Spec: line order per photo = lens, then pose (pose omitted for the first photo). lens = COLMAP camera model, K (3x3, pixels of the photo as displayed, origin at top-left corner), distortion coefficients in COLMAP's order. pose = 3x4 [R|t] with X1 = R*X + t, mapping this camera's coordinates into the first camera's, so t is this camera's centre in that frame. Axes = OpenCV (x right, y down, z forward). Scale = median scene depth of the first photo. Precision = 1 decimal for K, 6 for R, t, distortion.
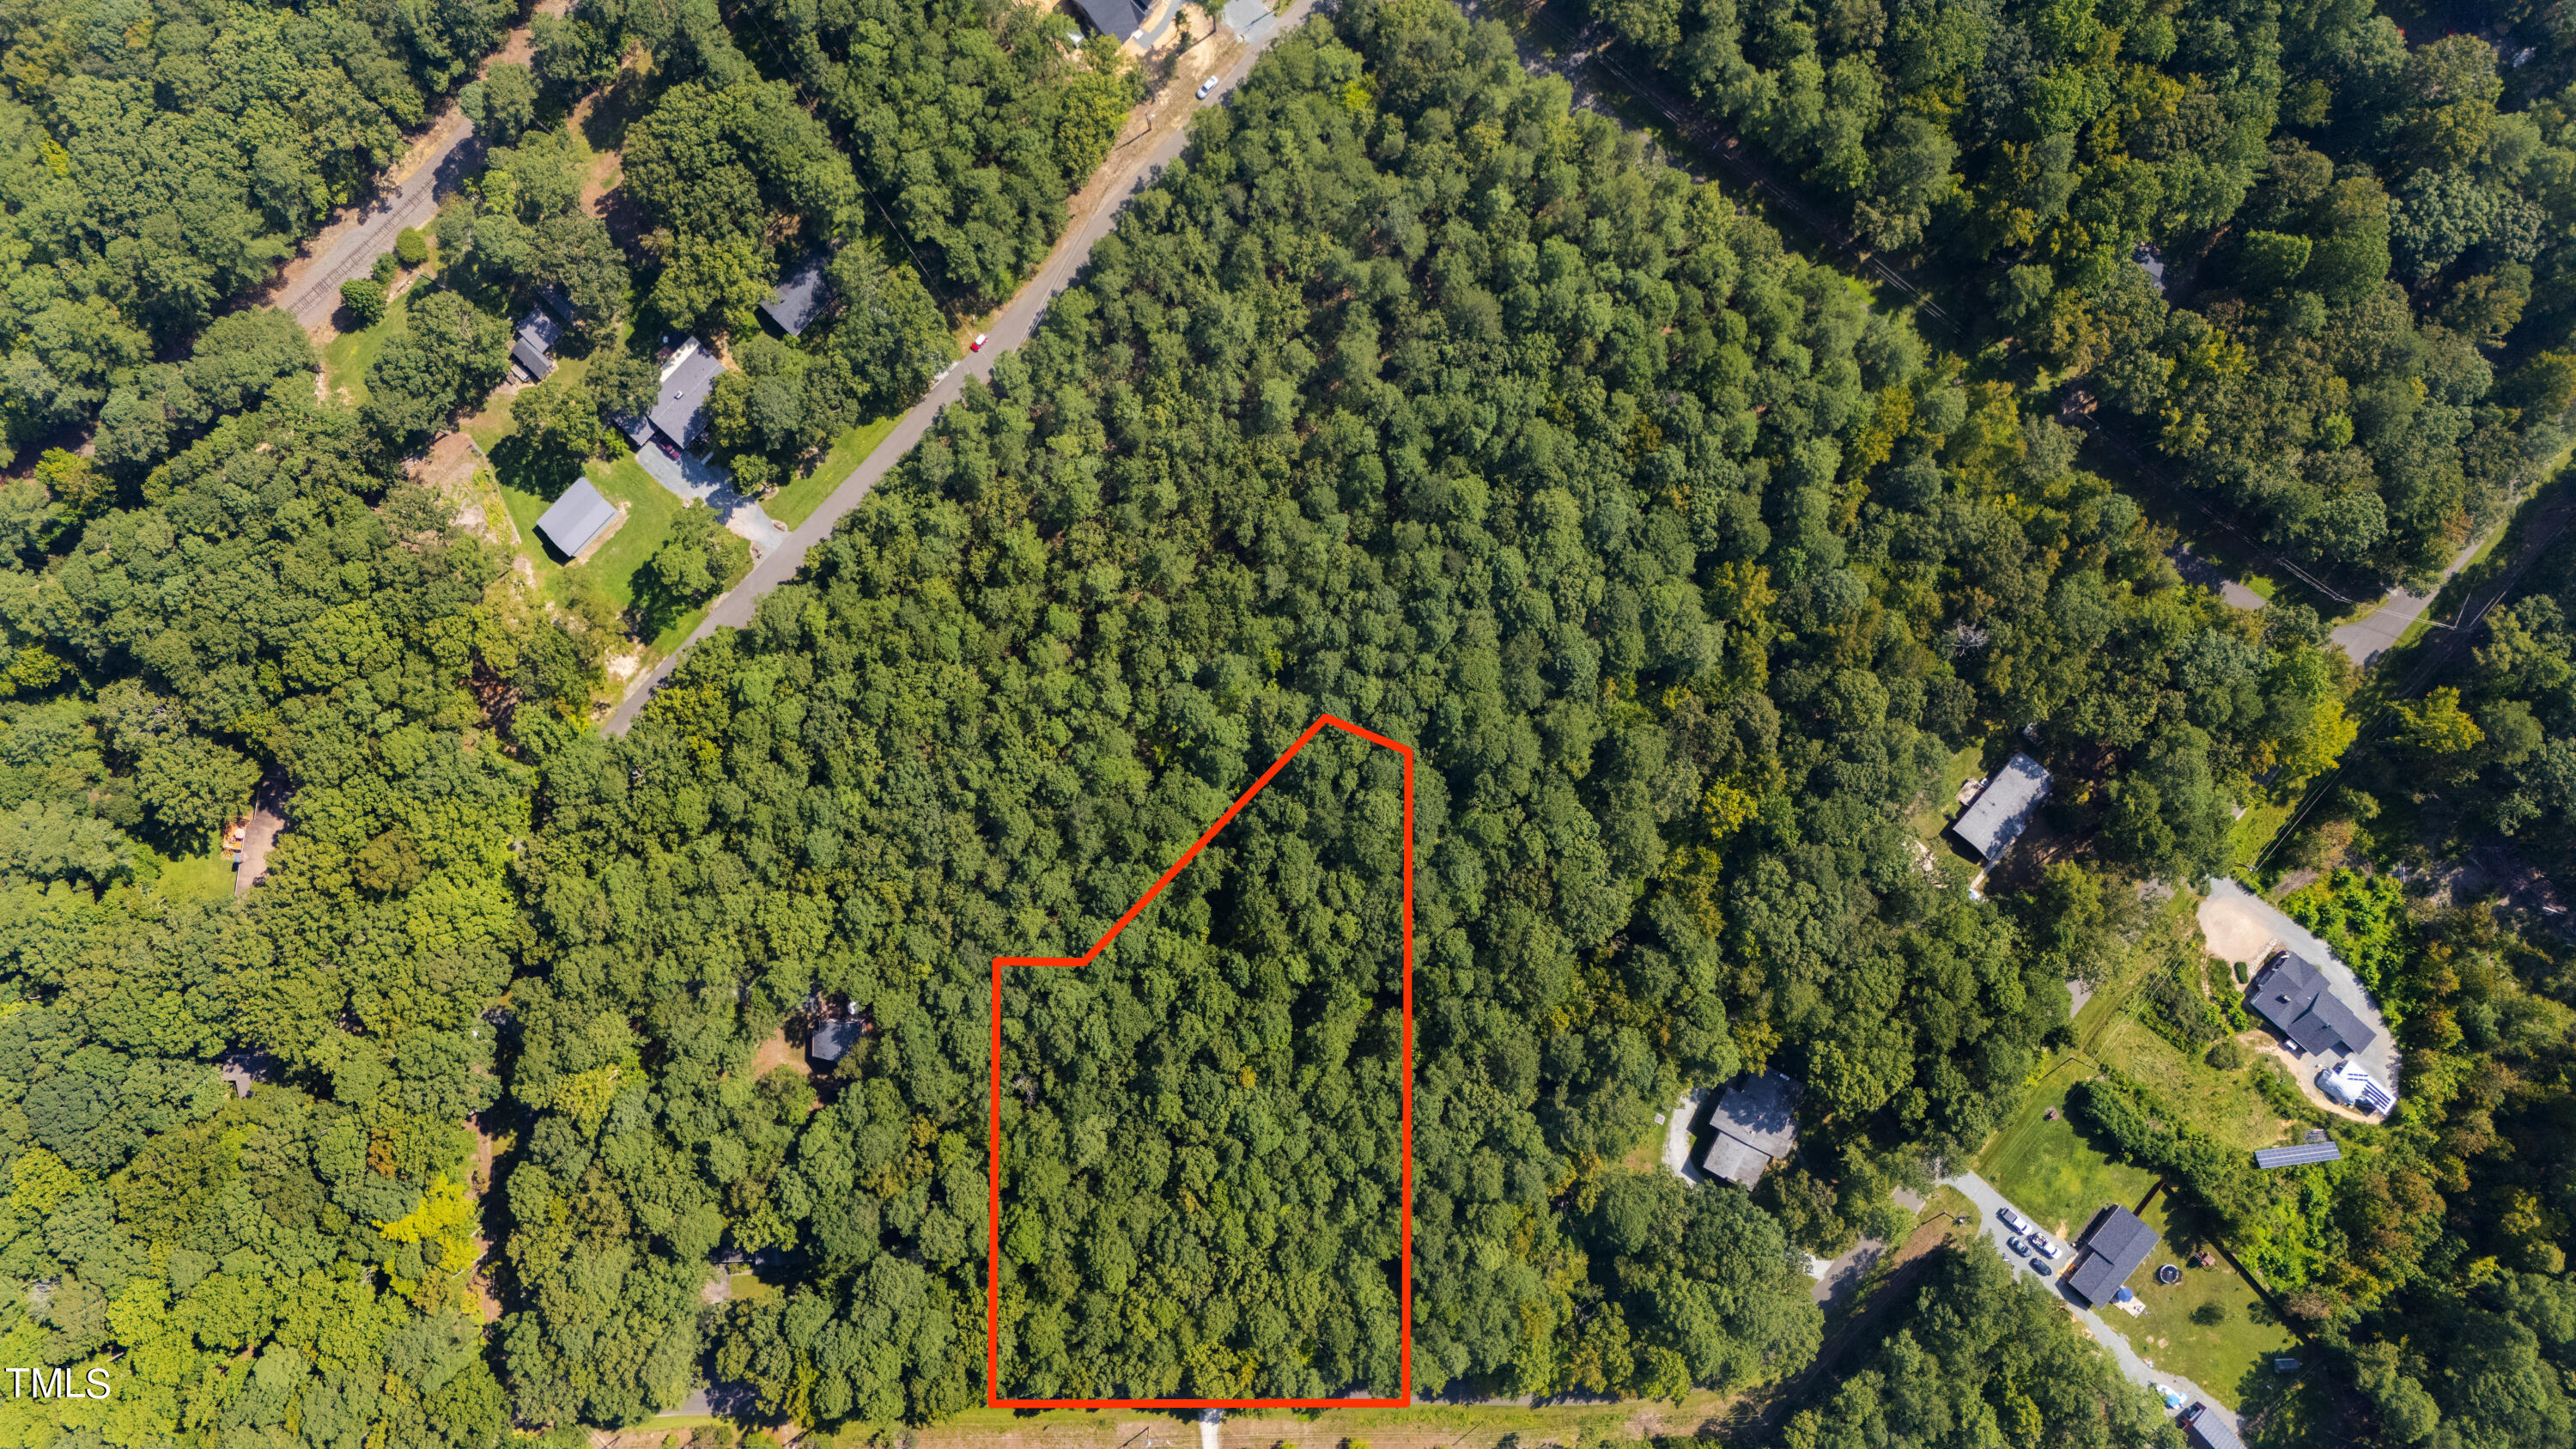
lens RADIAL K [[1884.3, 0, 1273.8], [0, 1884.3, 715.9], [0, 0, 1]] dist [0.052286, -0.008485]
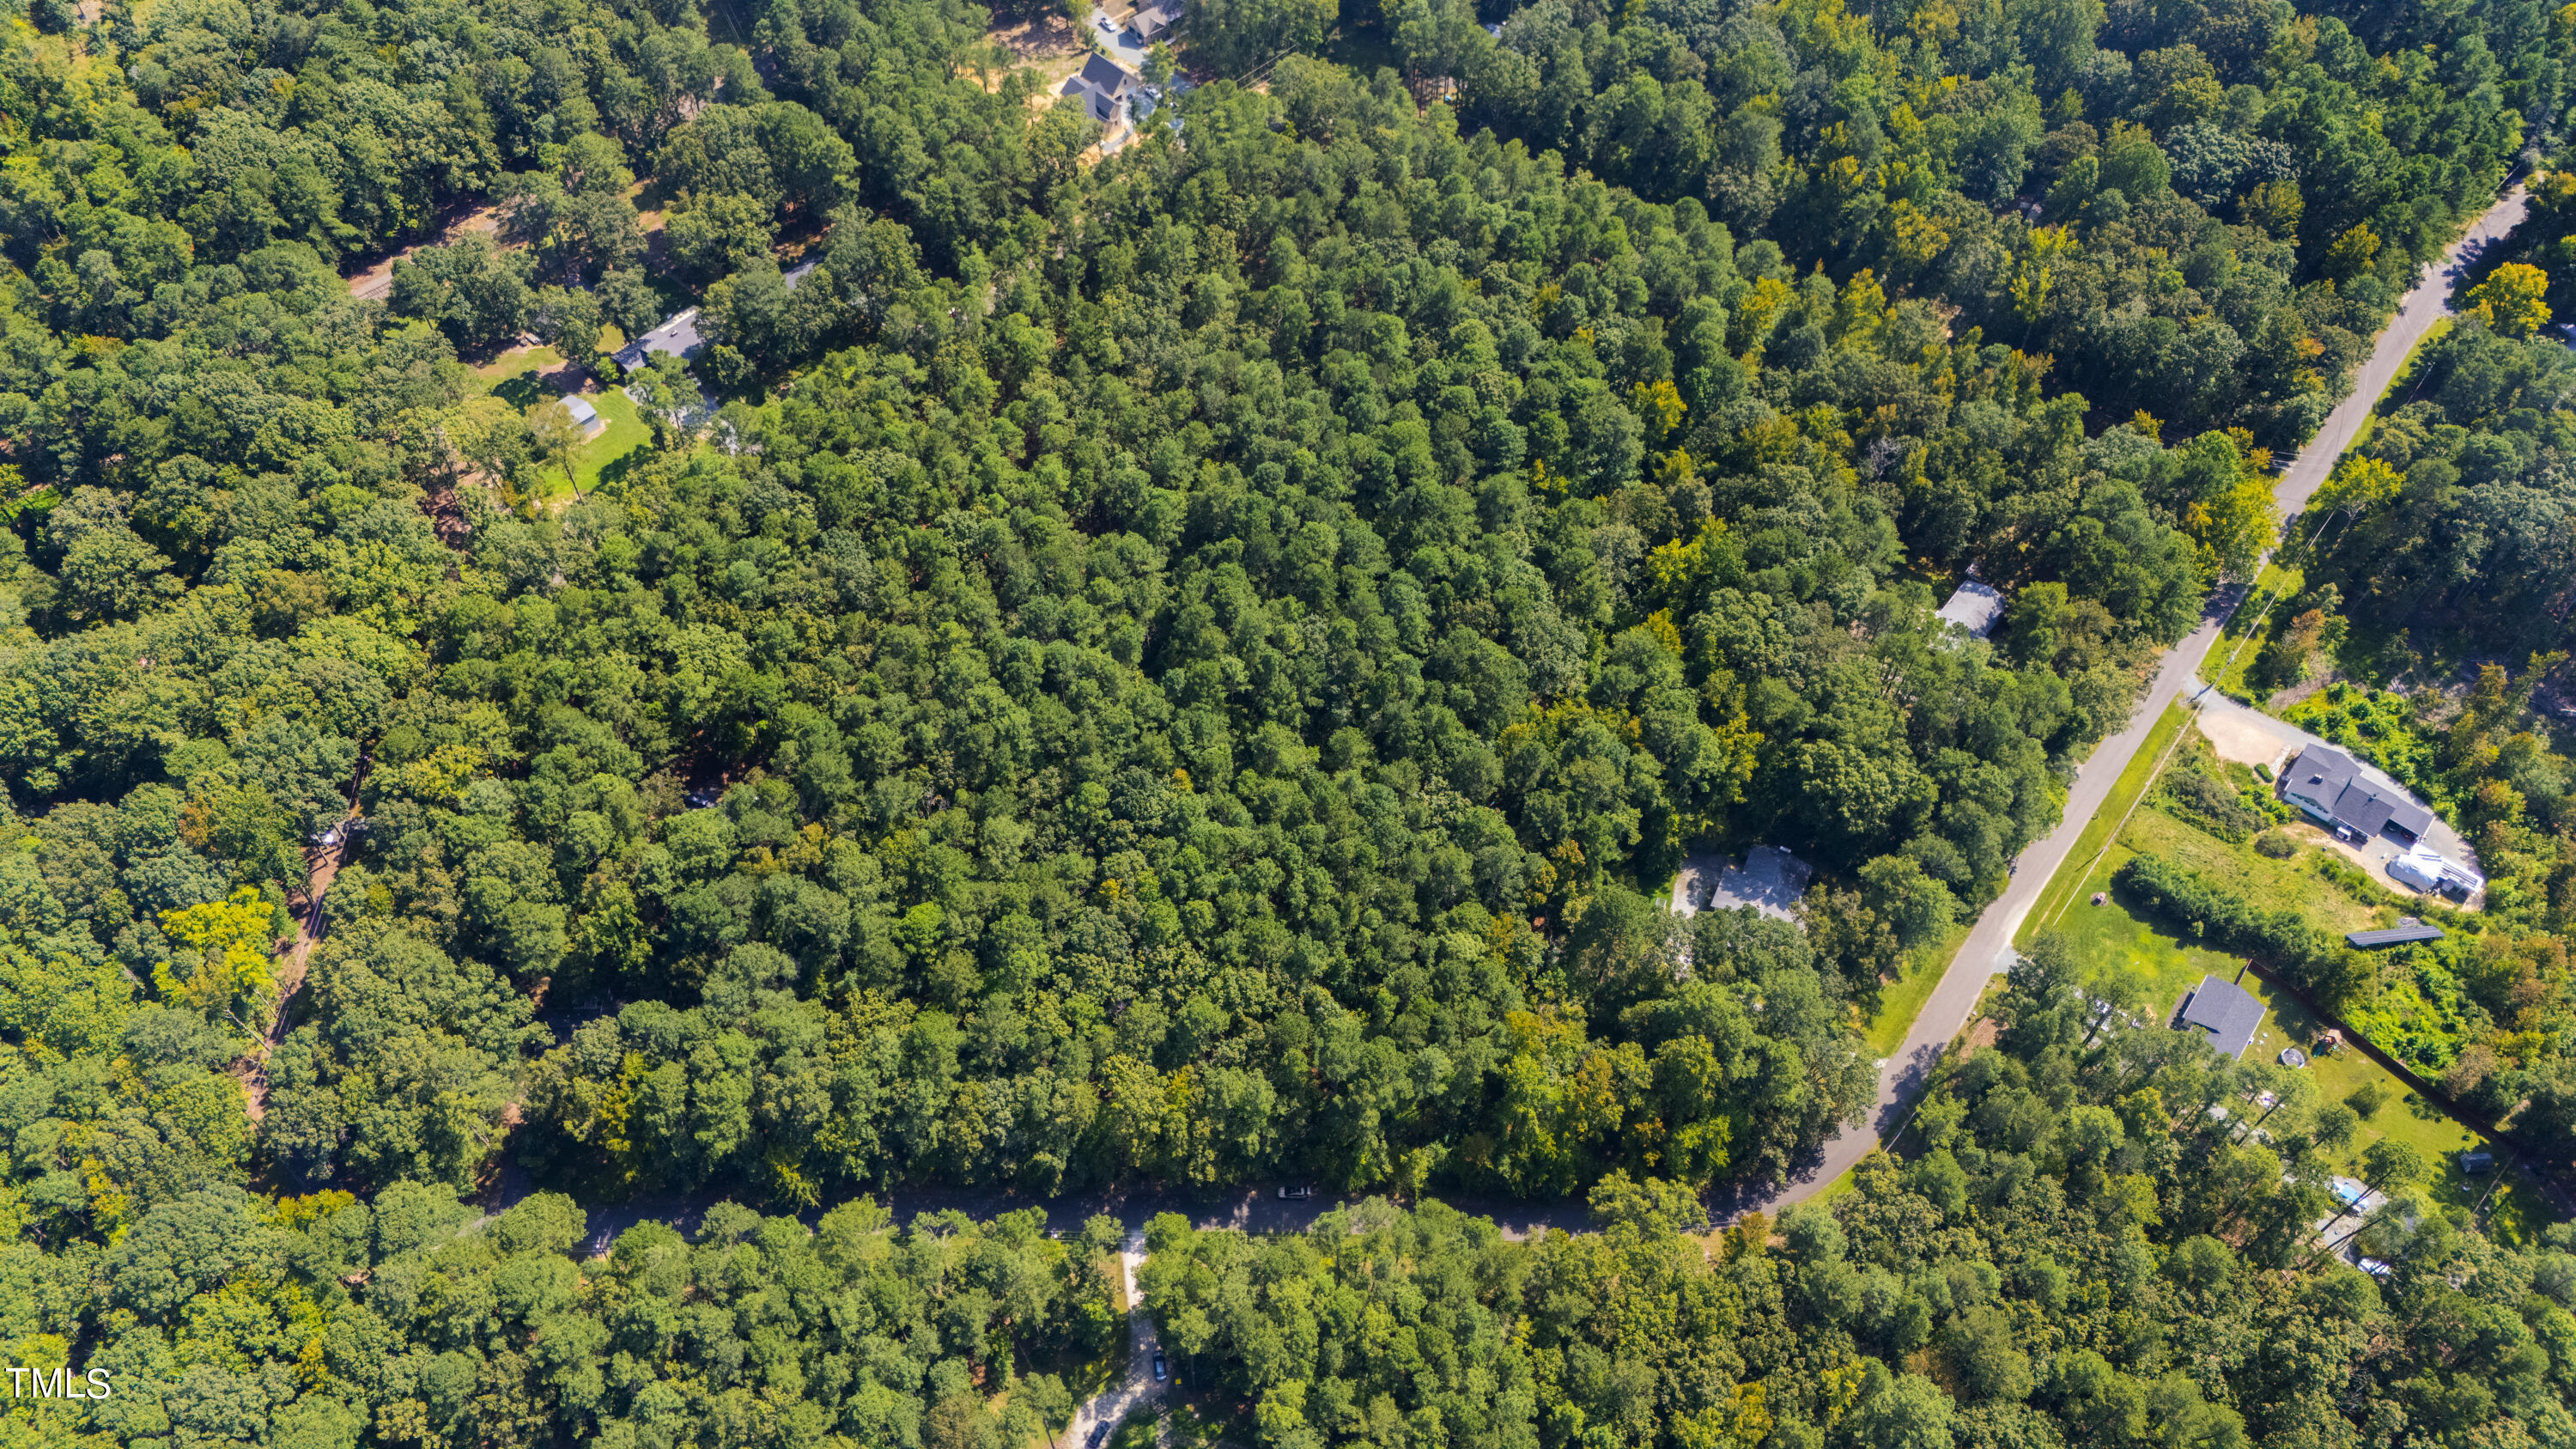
lens RADIAL K [[1884.3, 0, 1292.4], [0, 1884.3, 717.3], [0, 0, 1]] dist [0.052286, -0.008485]
pose [[0.999642, -0.025162, 0.009065, 0.030461], [0.025676, 0.807997, -0.588627, 0.684711], [0.007486, 0.588649, 0.808354, 0.248782]]
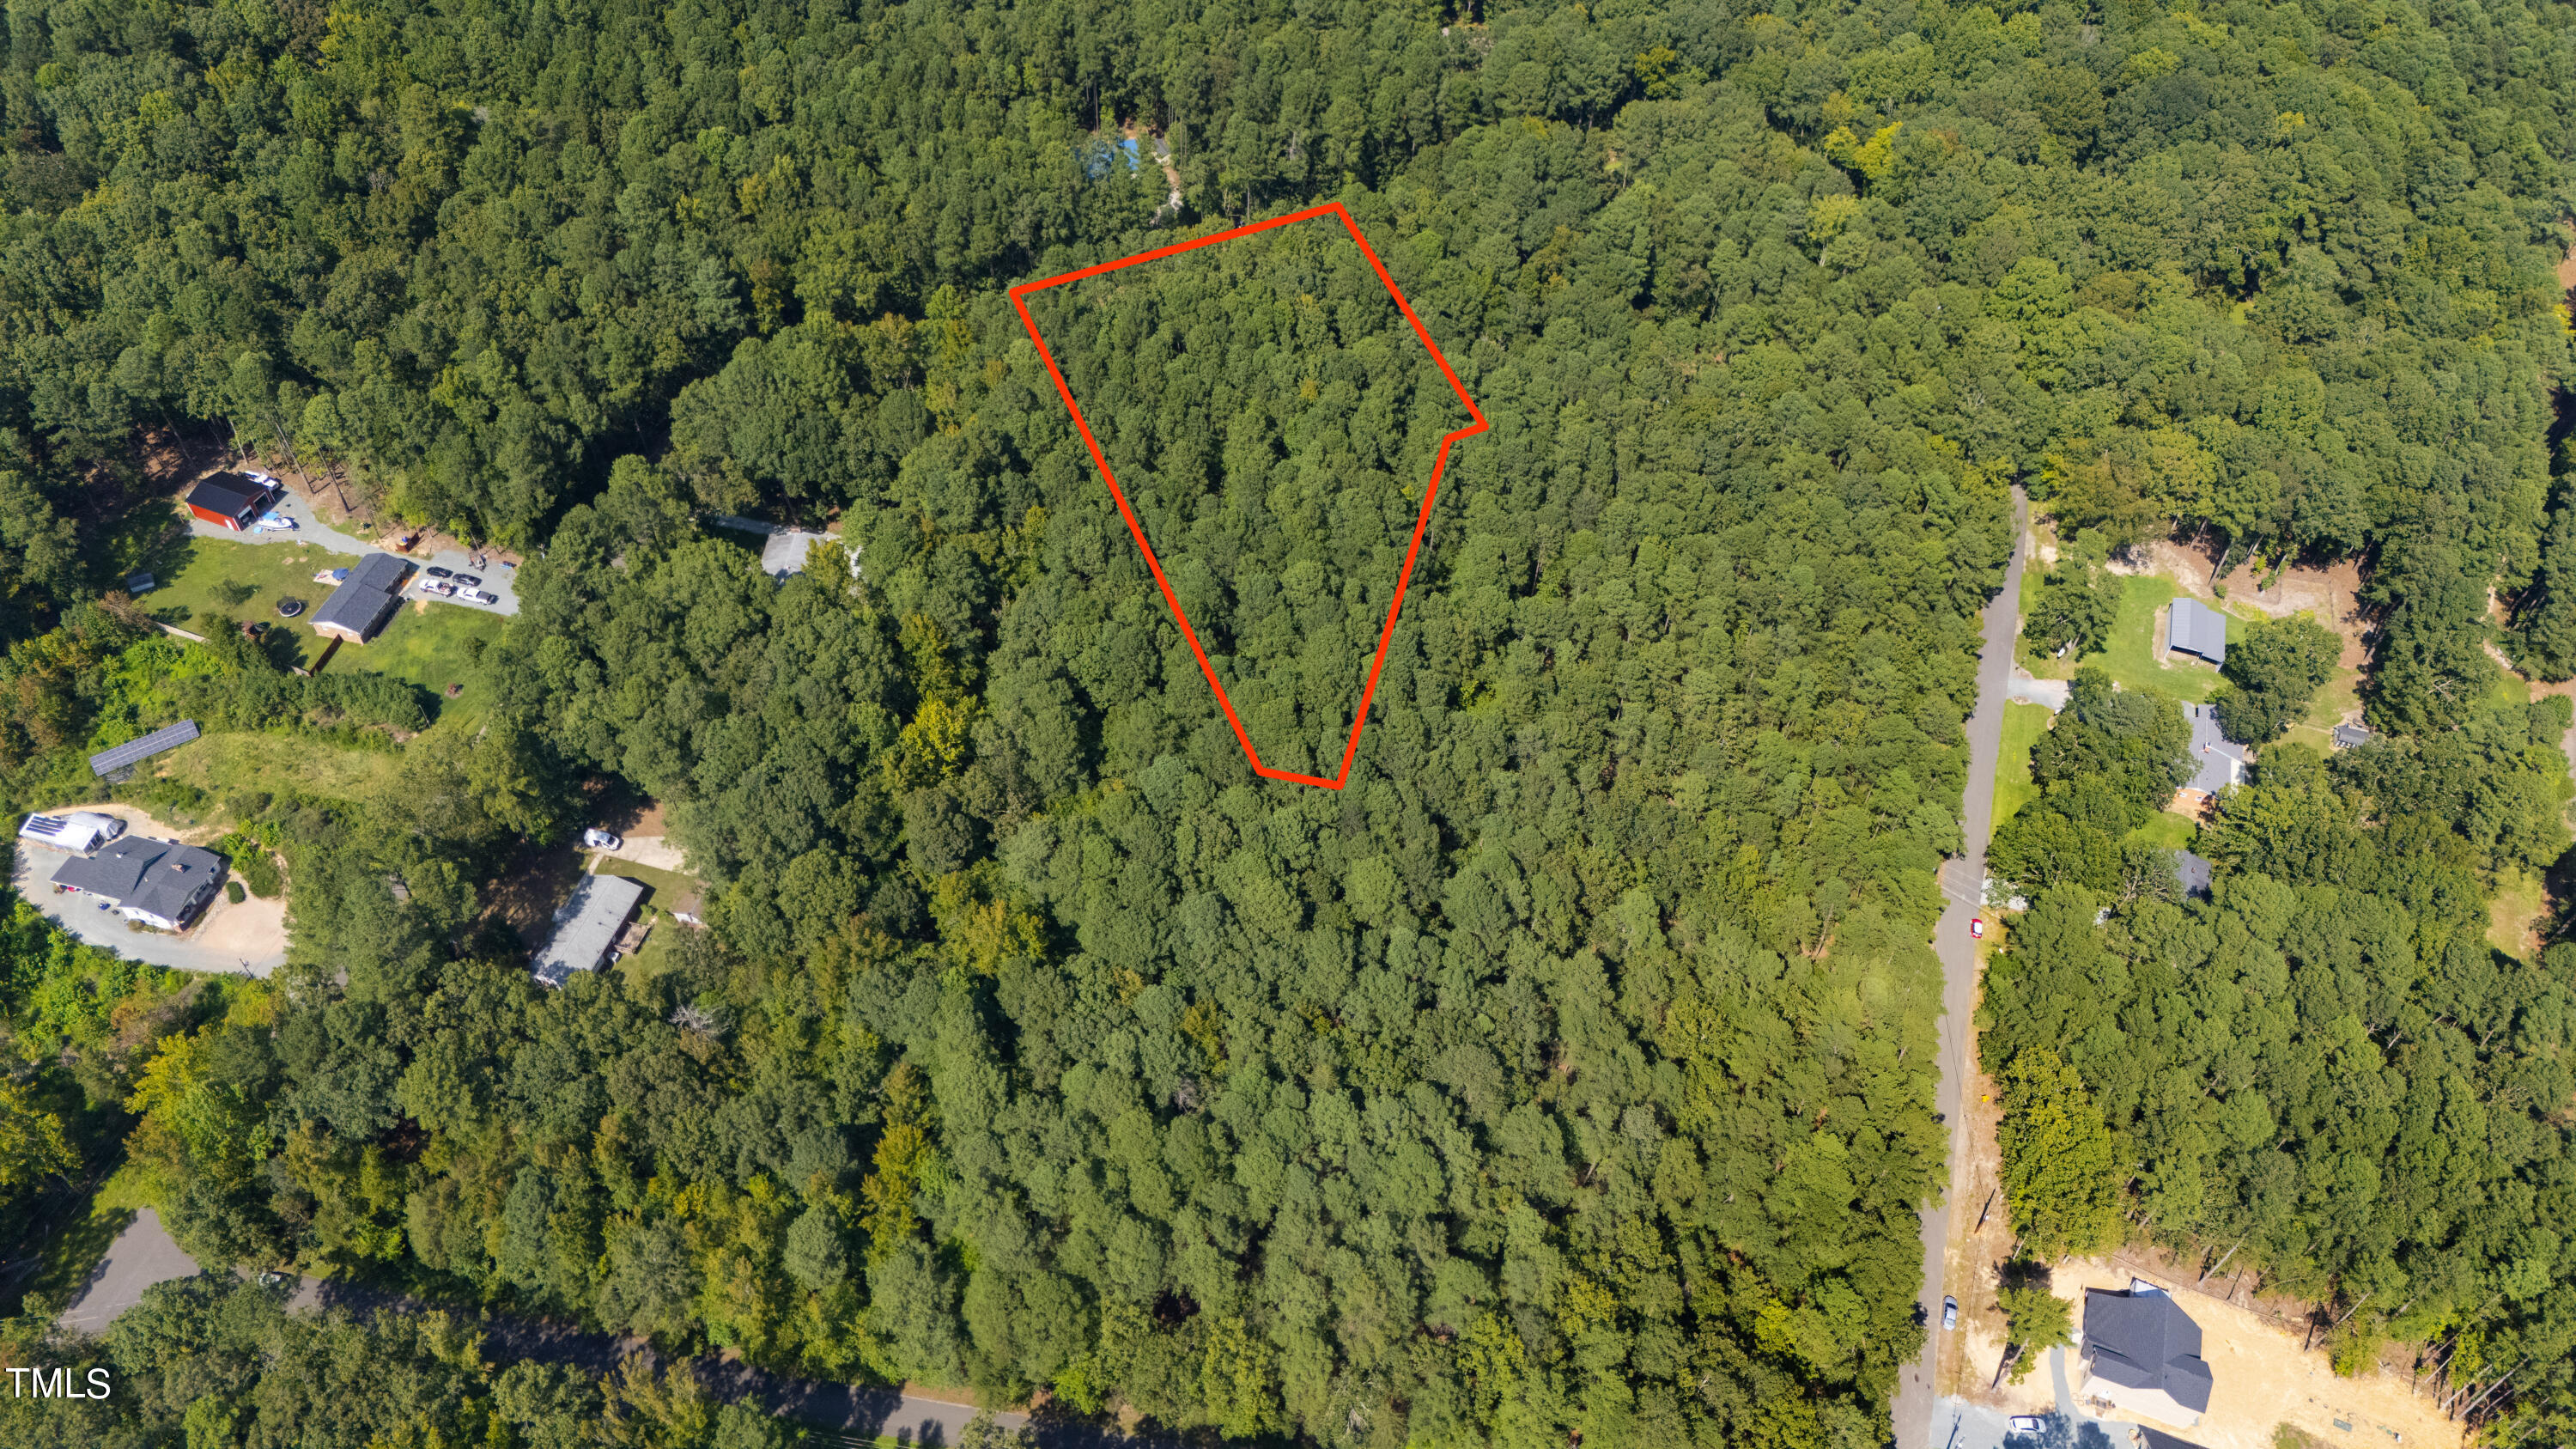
lens RADIAL K [[1884.3, 0, 1281.5], [0, 1884.3, 724.6], [0, 0, 1]] dist [0.052286, -0.008485]
pose [[-0.903958, 0.294350, -0.310190, 0.358502], [-0.424946, -0.699349, 0.574744, -0.497871], [-0.047755, 0.651359, 0.757266, 0.341107]]
